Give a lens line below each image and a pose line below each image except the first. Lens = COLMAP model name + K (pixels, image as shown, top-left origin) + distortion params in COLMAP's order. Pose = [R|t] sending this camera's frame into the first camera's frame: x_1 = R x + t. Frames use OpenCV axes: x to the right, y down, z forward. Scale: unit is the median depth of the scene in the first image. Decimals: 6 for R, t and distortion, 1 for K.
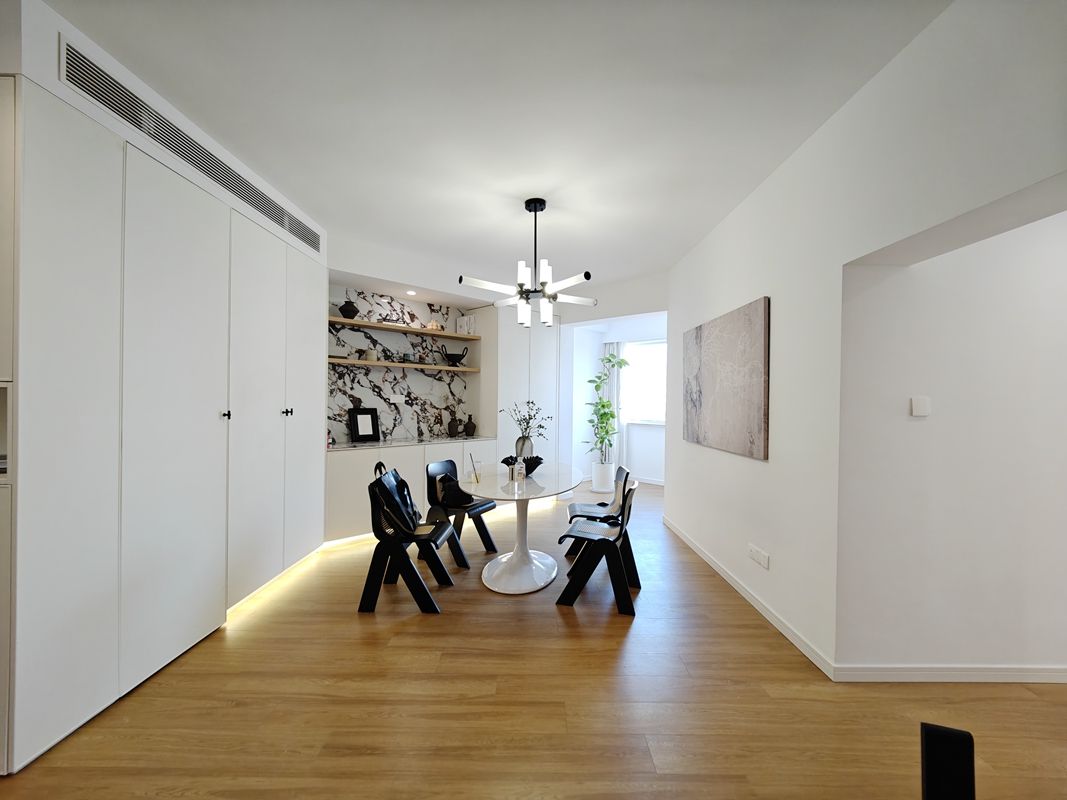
lens RADIAL K [[460.6, 0, 534.0], [0, 460.6, 400.0], [0, 0, 1]] dist [0.008405, -0.011502]
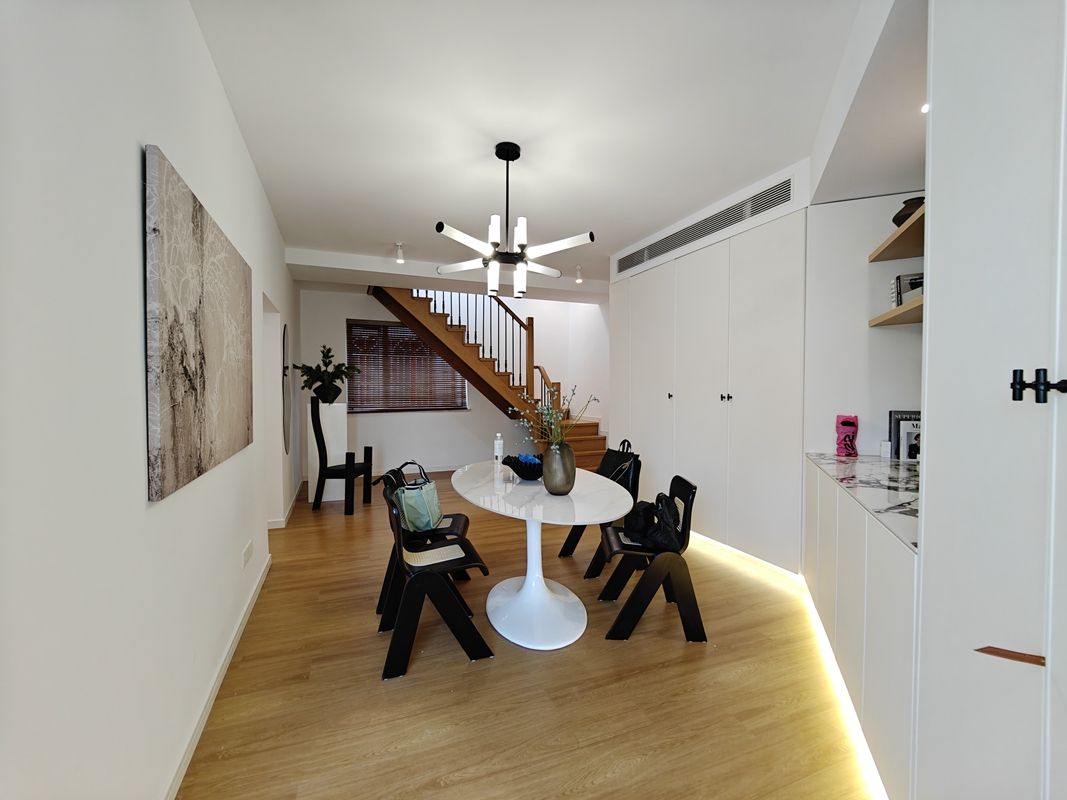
lens RADIAL K [[460.6, 0, 534.0], [0, 460.6, 400.0], [0, 0, 1]] dist [0.008405, -0.011502]
pose [[-0.924924, -0.005299, -0.380115, 0.256704], [-0.014097, 0.999693, 0.020365, 0.011776], [0.379891, 0.024195, -0.924715, 1.675395]]
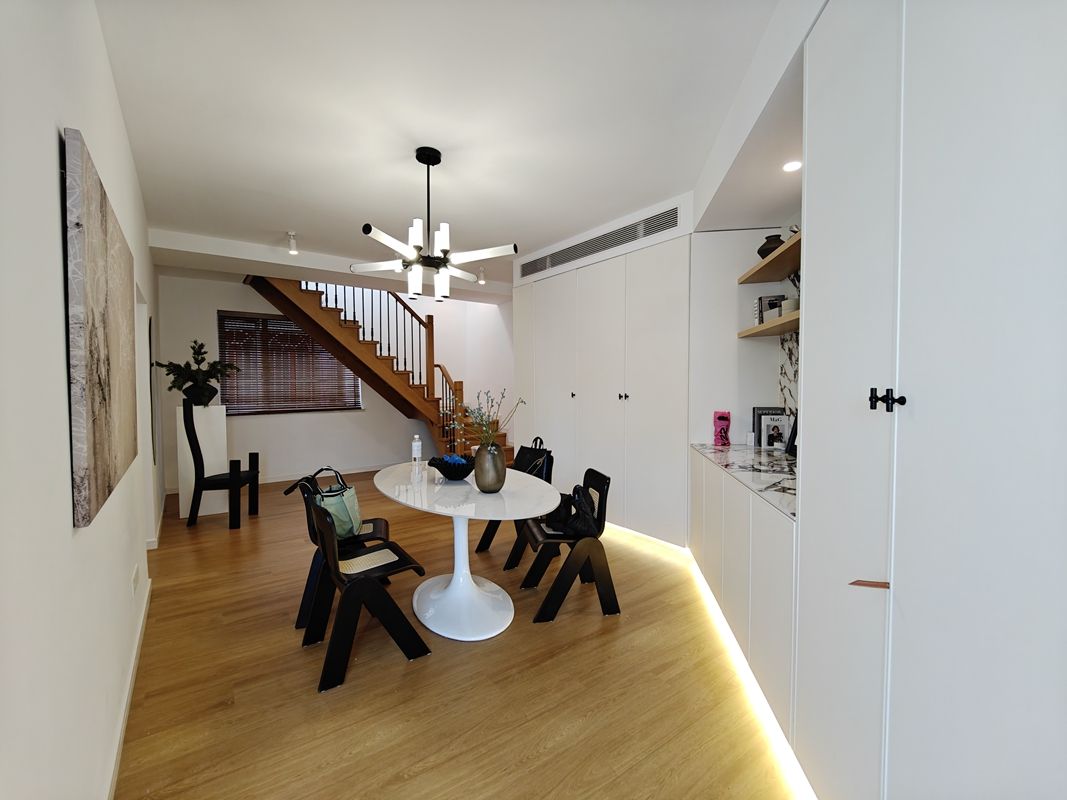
lens RADIAL K [[460.6, 0, 534.0], [0, 460.6, 400.0], [0, 0, 1]] dist [0.008405, -0.011502]
pose [[-0.803758, 0.008911, -0.594890, 0.331258], [-0.008652, 0.999607, 0.026662, 0.001478], [0.594893, 0.026577, -0.803365, 1.677652]]
